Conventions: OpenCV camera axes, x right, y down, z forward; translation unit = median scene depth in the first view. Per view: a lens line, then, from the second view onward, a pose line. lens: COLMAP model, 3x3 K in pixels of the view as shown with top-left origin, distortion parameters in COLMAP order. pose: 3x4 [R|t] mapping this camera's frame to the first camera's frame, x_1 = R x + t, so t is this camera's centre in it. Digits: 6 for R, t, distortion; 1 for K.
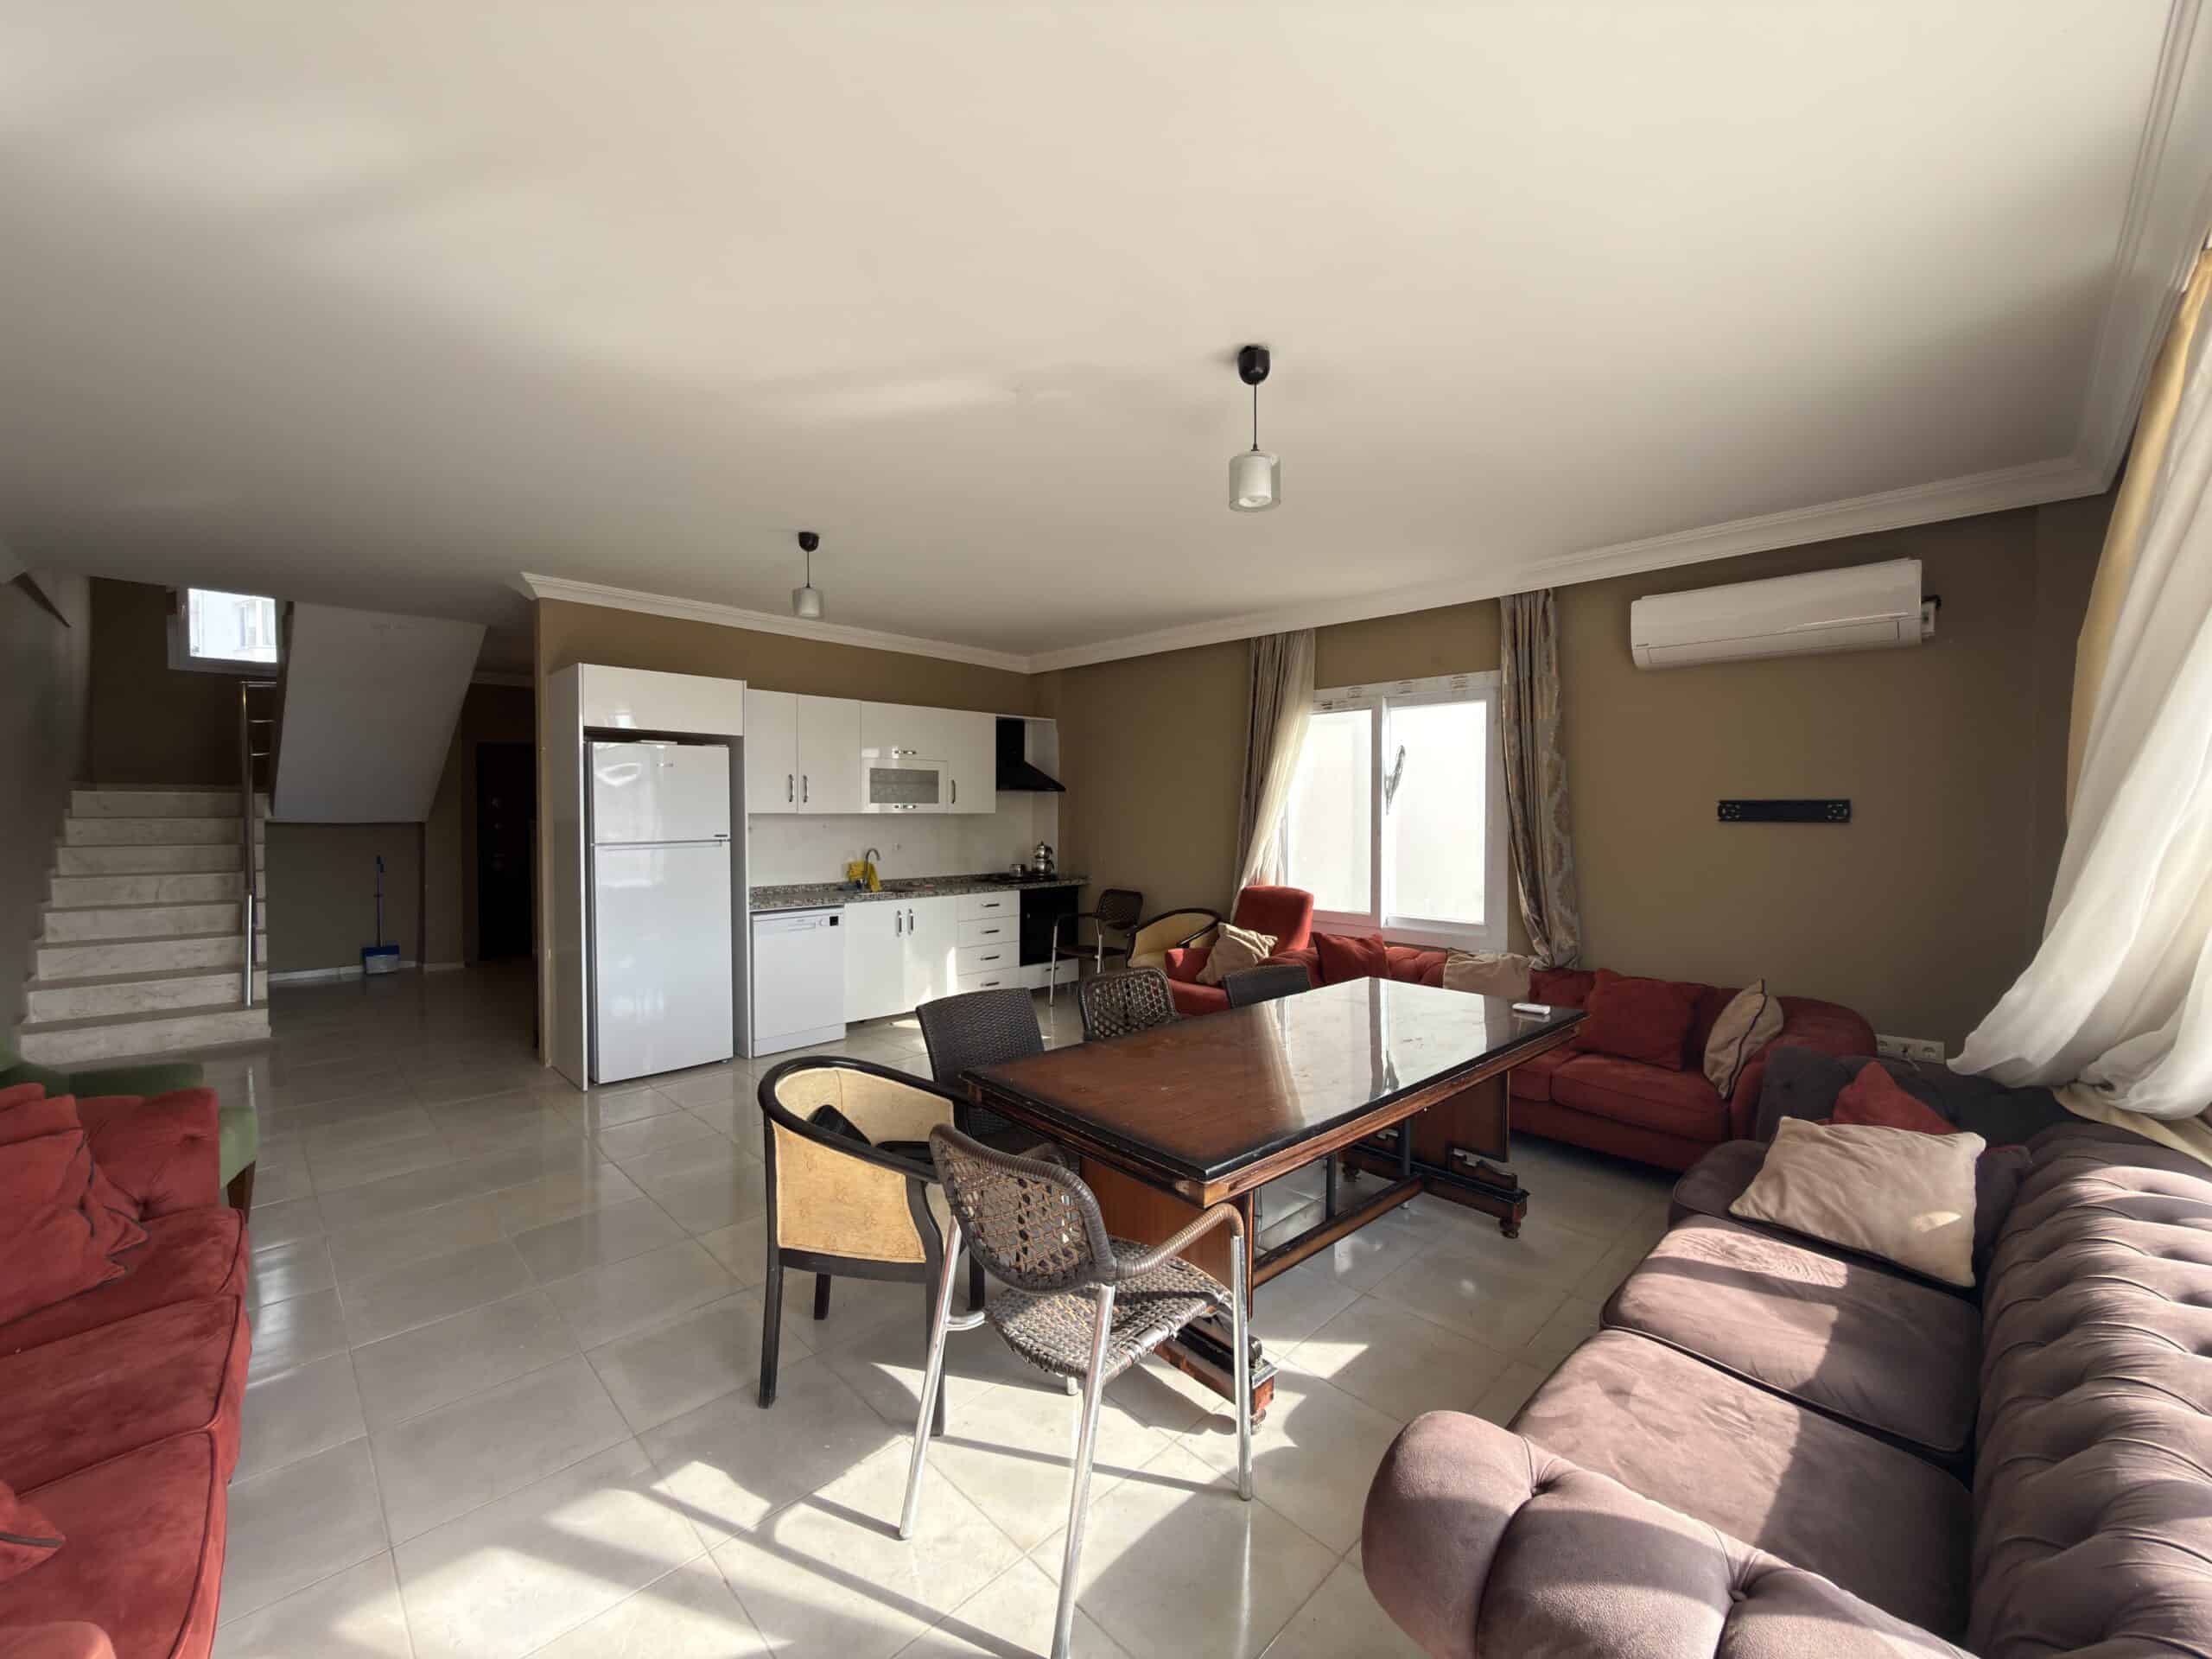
lens RADIAL K [[878.9, 0, 1102.4], [0, 878.9, 817.6], [0, 0, 1]] dist [0.000166, -0.000302]
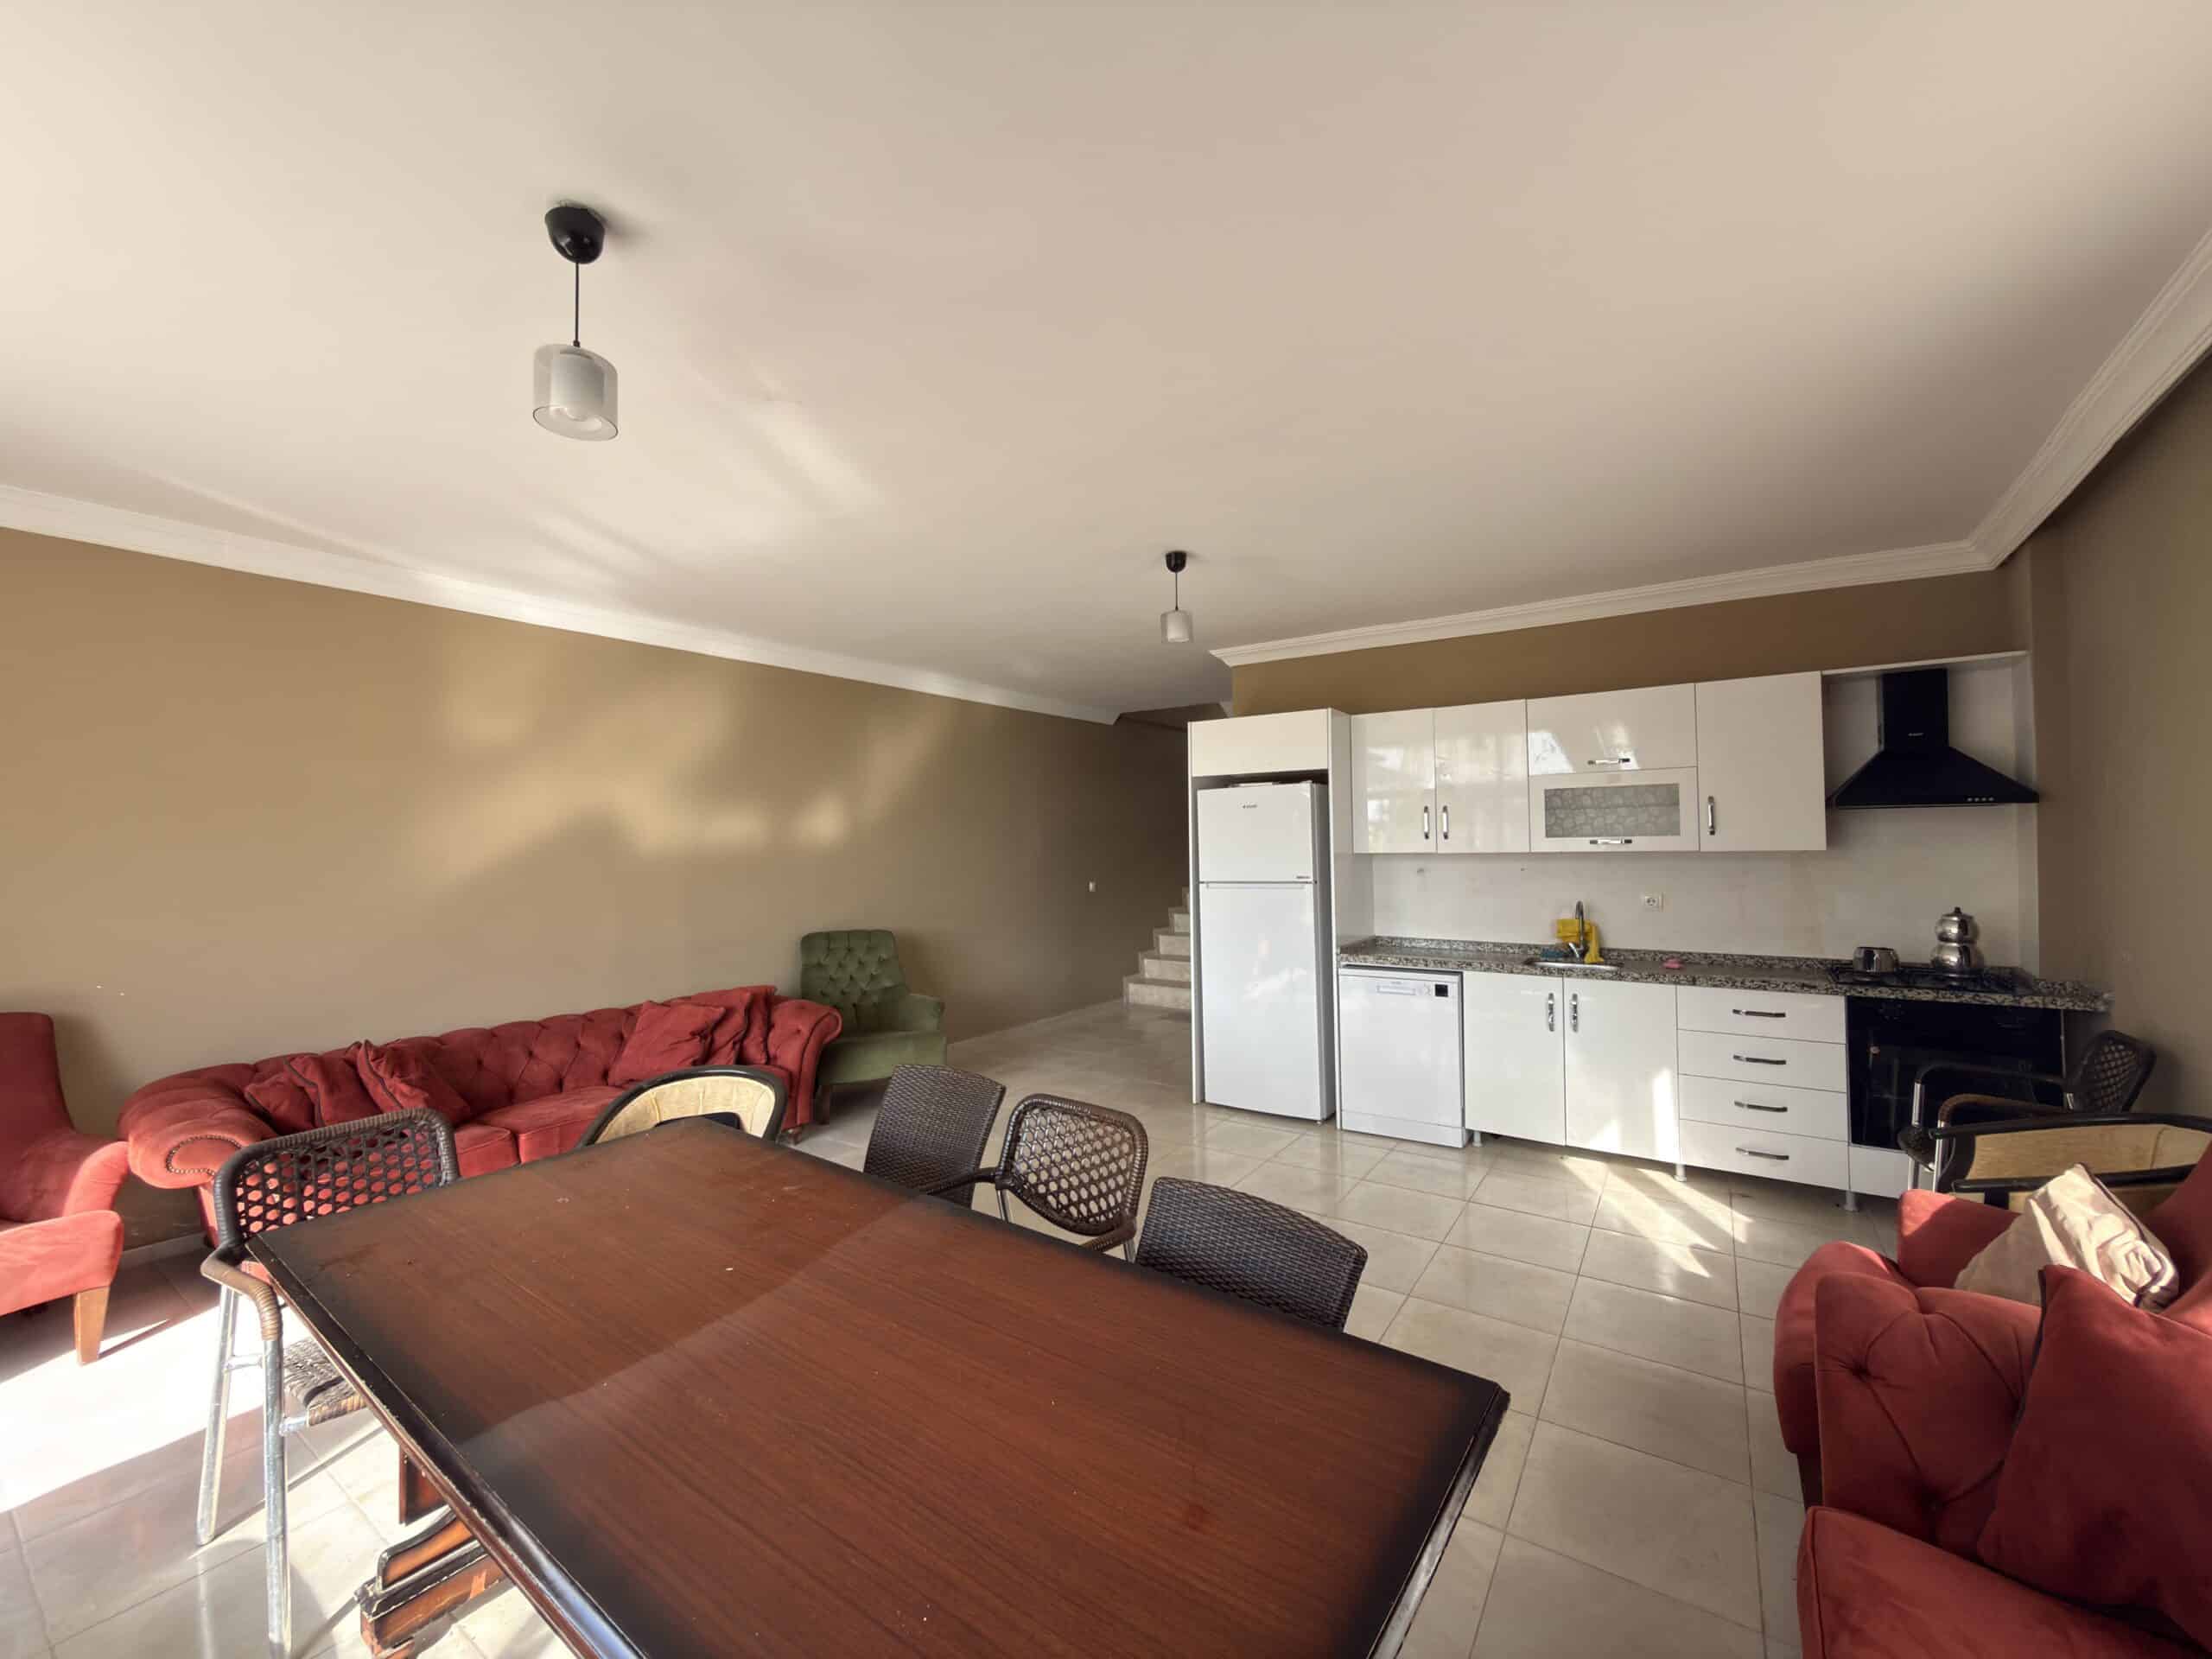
lens RADIAL K [[878.9, 0, 1110.5], [0, 878.9, 825.6], [0, 0, 1]] dist [0.000166, -0.000302]
pose [[0.199568, -0.031368, -0.979382, 0.356479], [0.002996, 0.999502, -0.031402, -0.004936], [0.979879, 0.003333, 0.199563, 0.487775]]
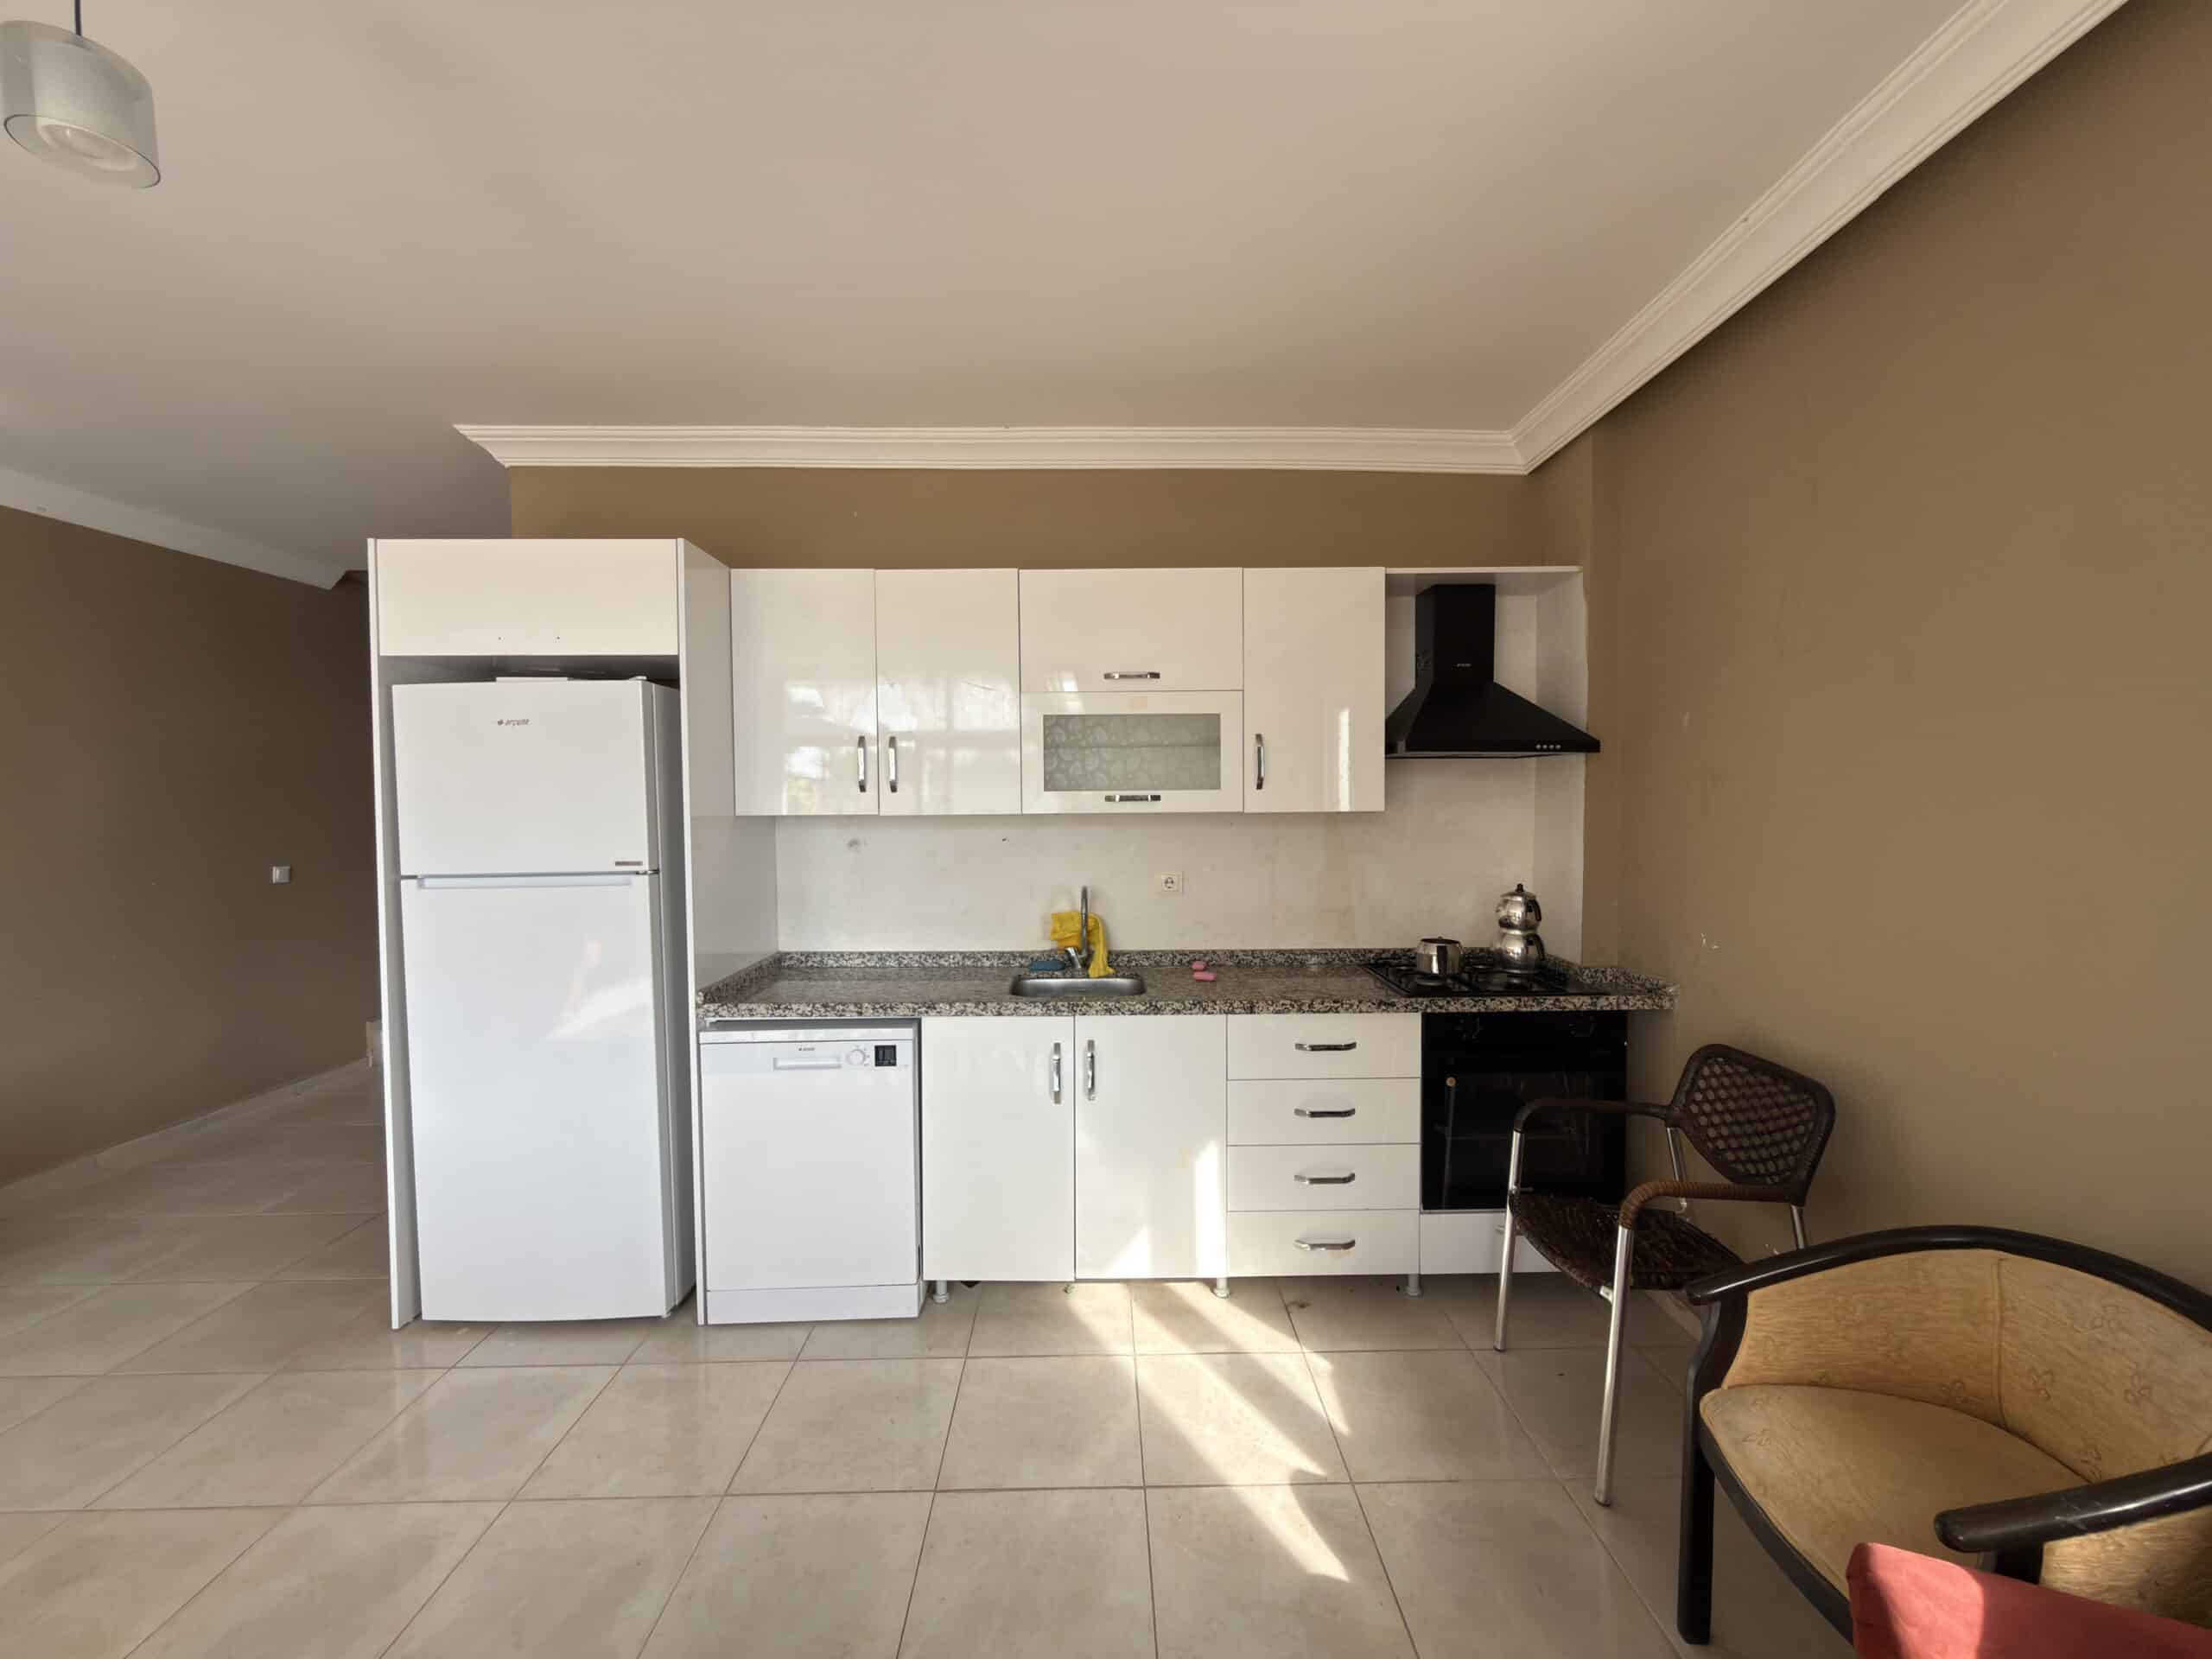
lens RADIAL K [[878.9, 0, 1105.5], [0, 878.9, 826.7], [0, 0, 1]] dist [0.000166, -0.000302]
pose [[0.724227, 0.012037, -0.689457, 0.073194], [0.003407, 0.999773, 0.021033, -0.007433], [0.689554, -0.017582, 0.724021, 0.663273]]
